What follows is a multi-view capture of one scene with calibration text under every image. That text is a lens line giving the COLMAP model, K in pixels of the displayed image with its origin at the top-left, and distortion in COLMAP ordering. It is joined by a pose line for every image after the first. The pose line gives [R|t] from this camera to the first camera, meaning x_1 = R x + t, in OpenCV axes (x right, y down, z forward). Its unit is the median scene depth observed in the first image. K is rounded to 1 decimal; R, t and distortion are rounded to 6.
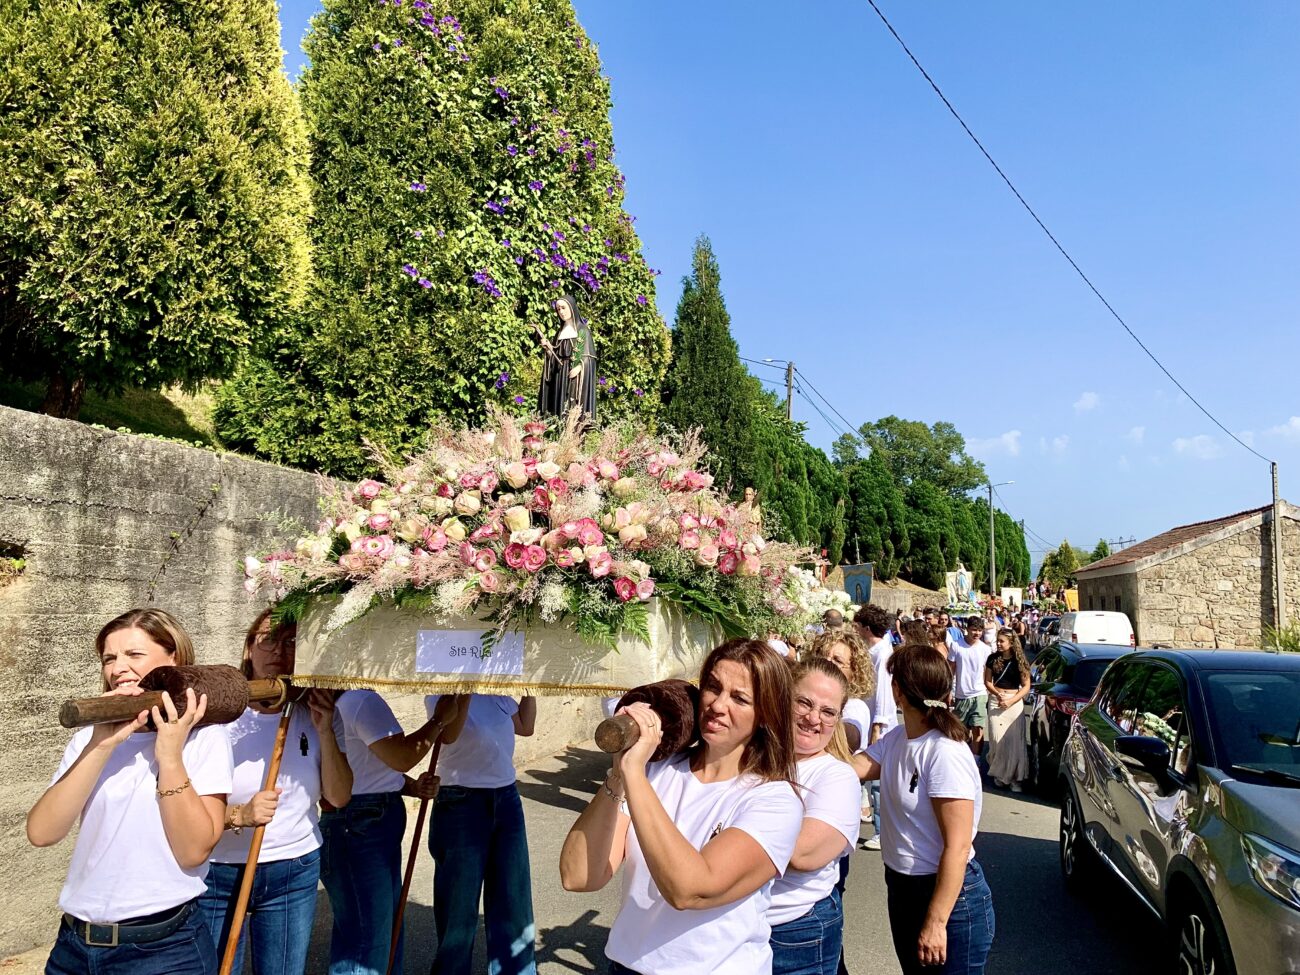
lens RADIAL K [[1049.0, 0, 649.6], [0, 1049.0, 477.9], [0, 0, 1]] dist [0.032178, -0.074751]
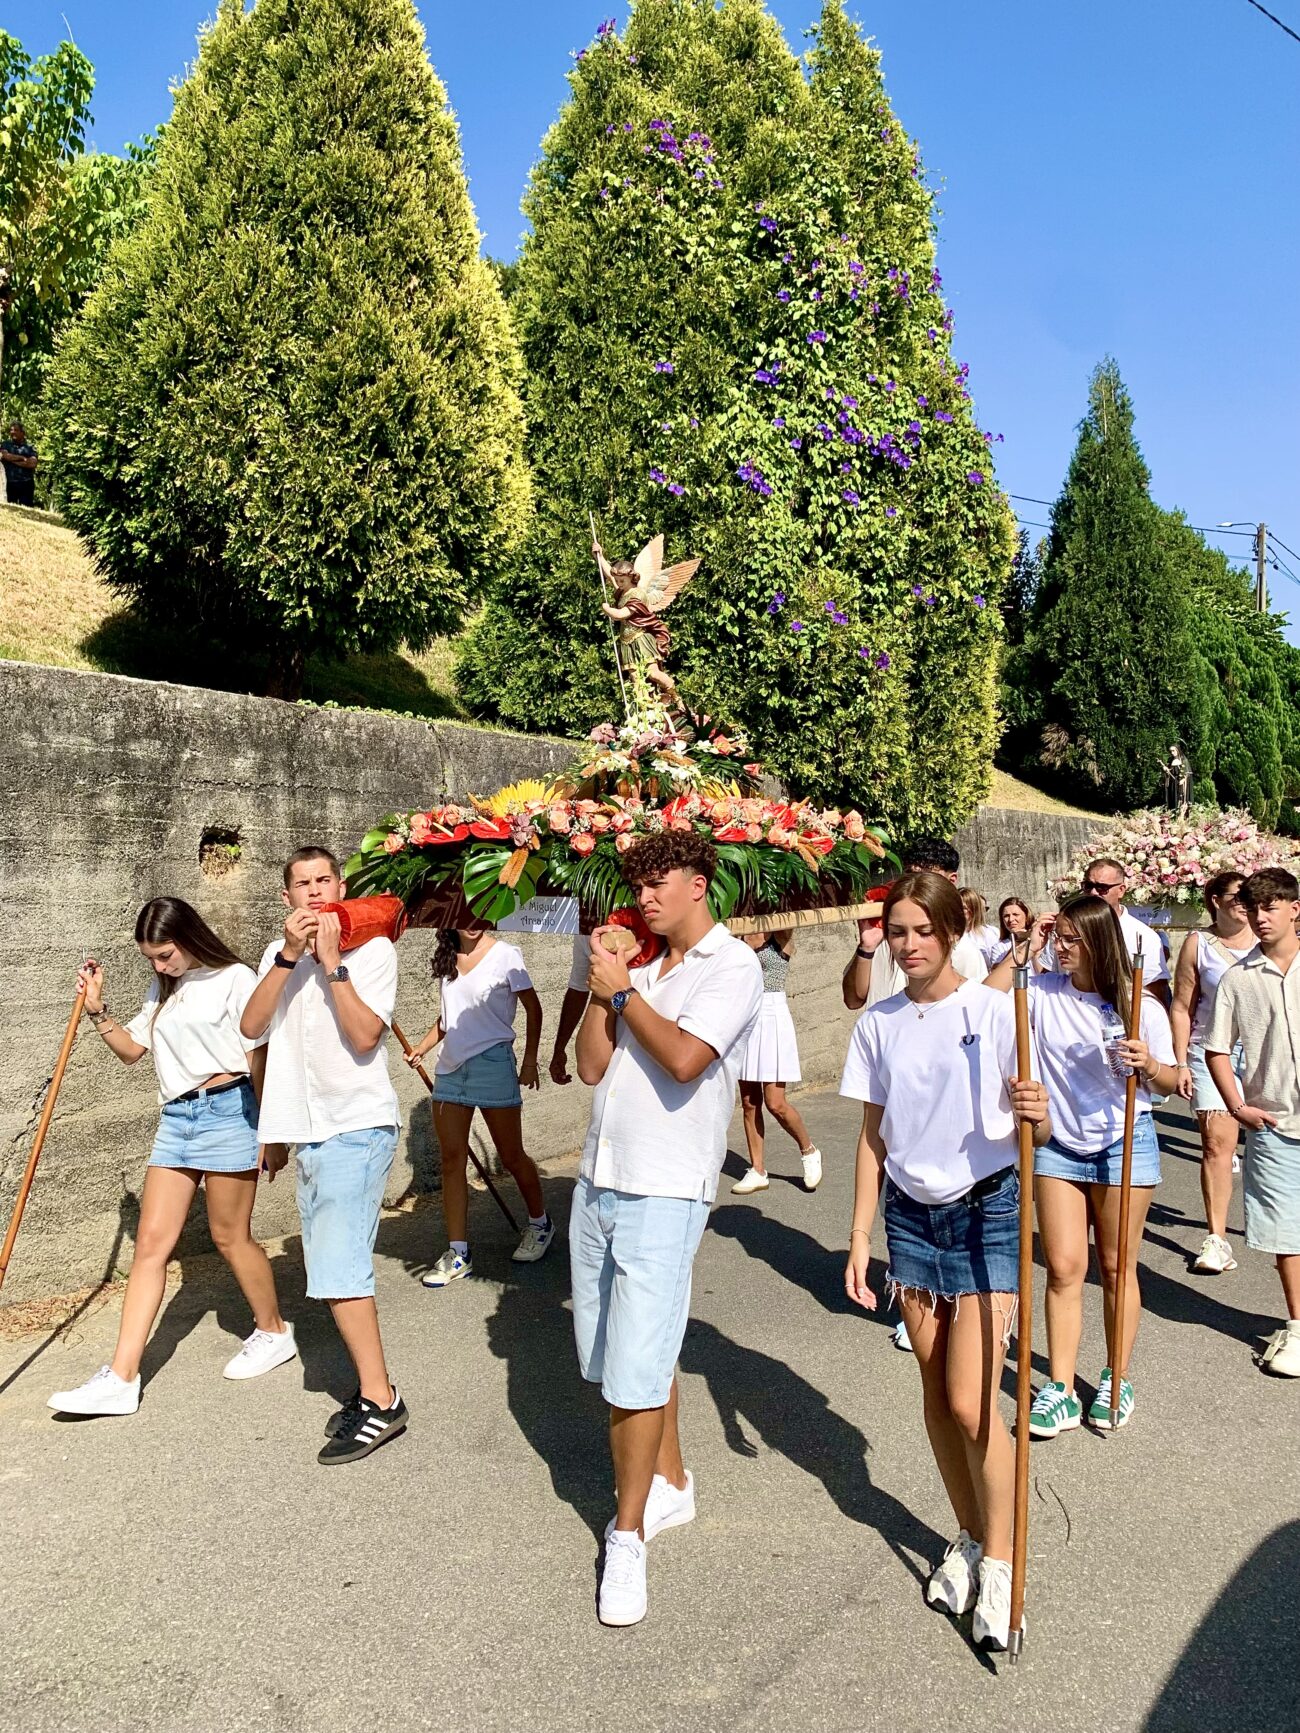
lens RADIAL K [[1396.7, 0, 590.0], [0, 1396.7, 888.4], [0, 0, 1]] dist [0.097021, -0.299018]
pose [[0.939480, -0.027220, -0.341521, 0.080235], [0.066097, 0.992512, 0.102718, 0.002142], [0.336168, -0.119075, 0.934244, -0.059663]]
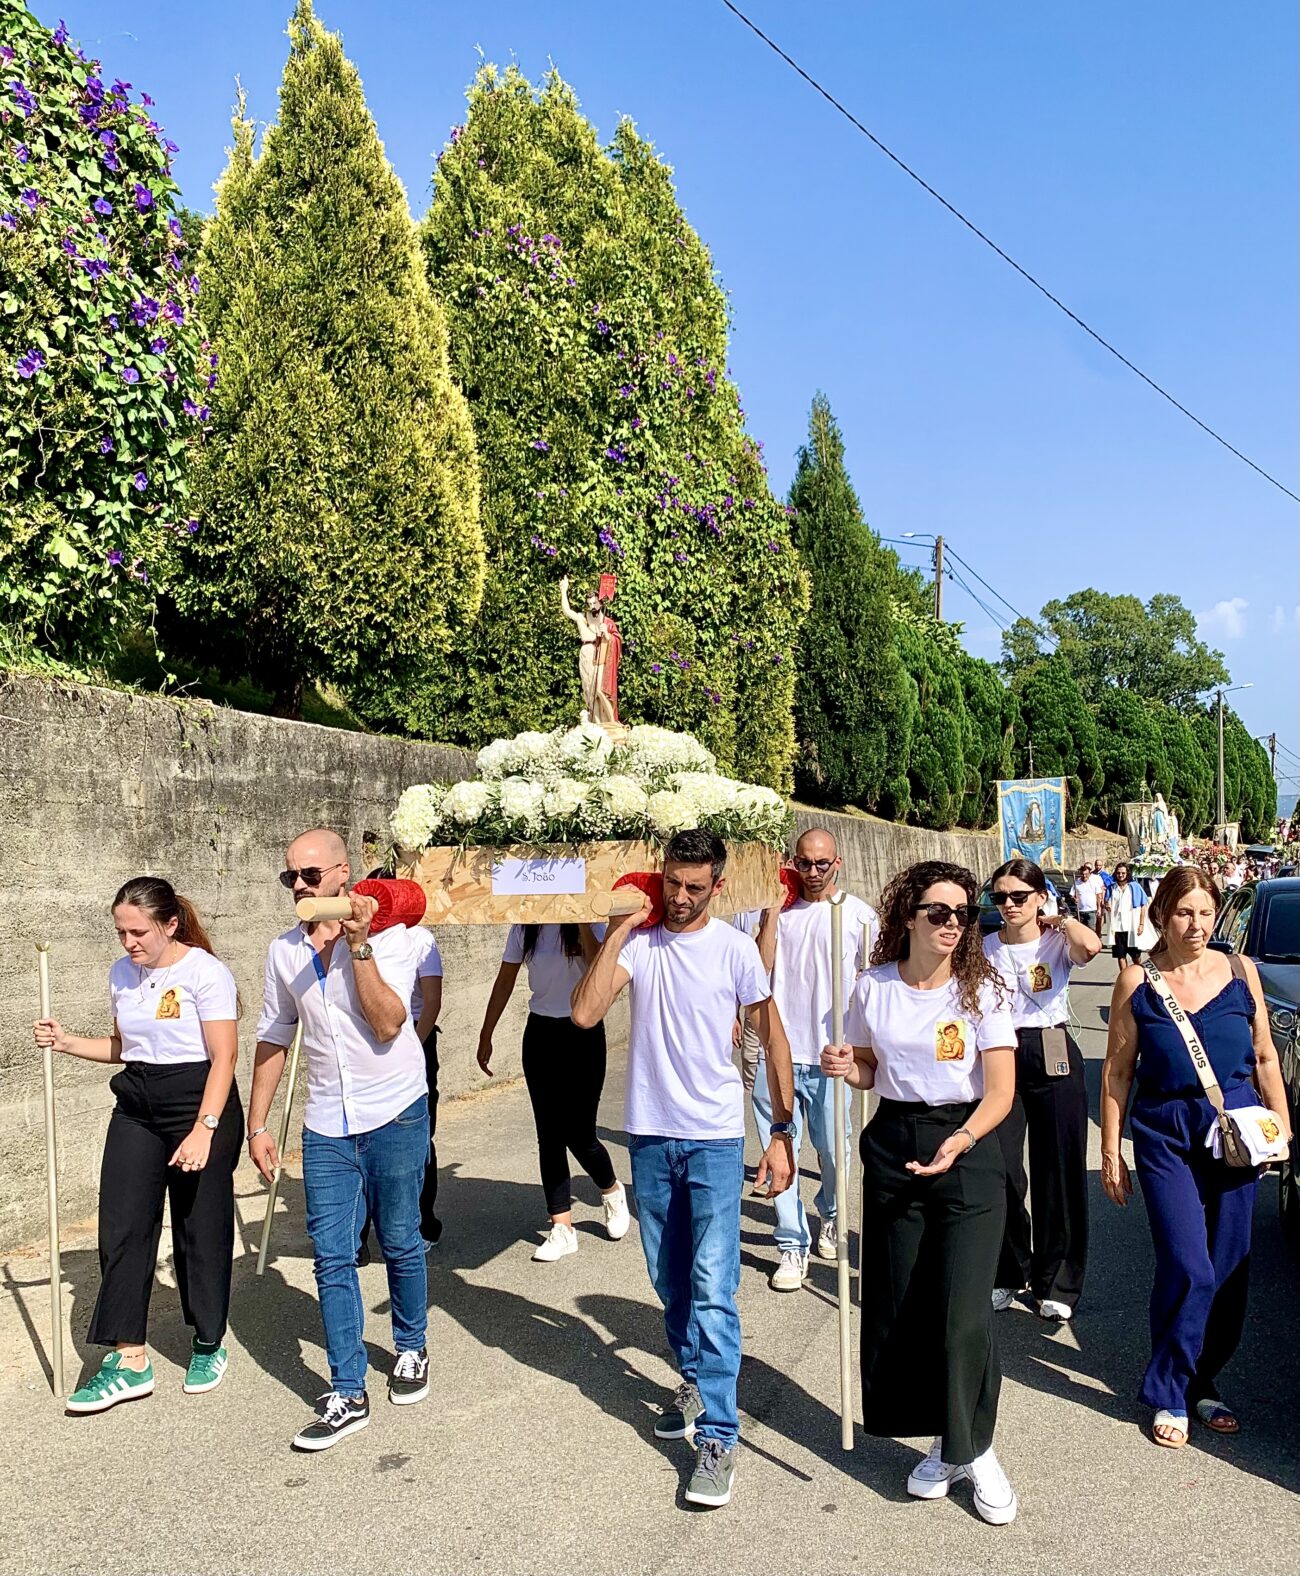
lens RADIAL K [[1685.0, 0, 651.9], [0, 1685.0, 952.8], [0, 0, 1]] dist [0.178947, -0.679032]
pose [[0.998191, -0.042829, -0.042188, -0.075441], [0.048988, 0.986244, 0.157869, -0.058362], [0.034846, -0.159650, 0.986558, -0.611594]]
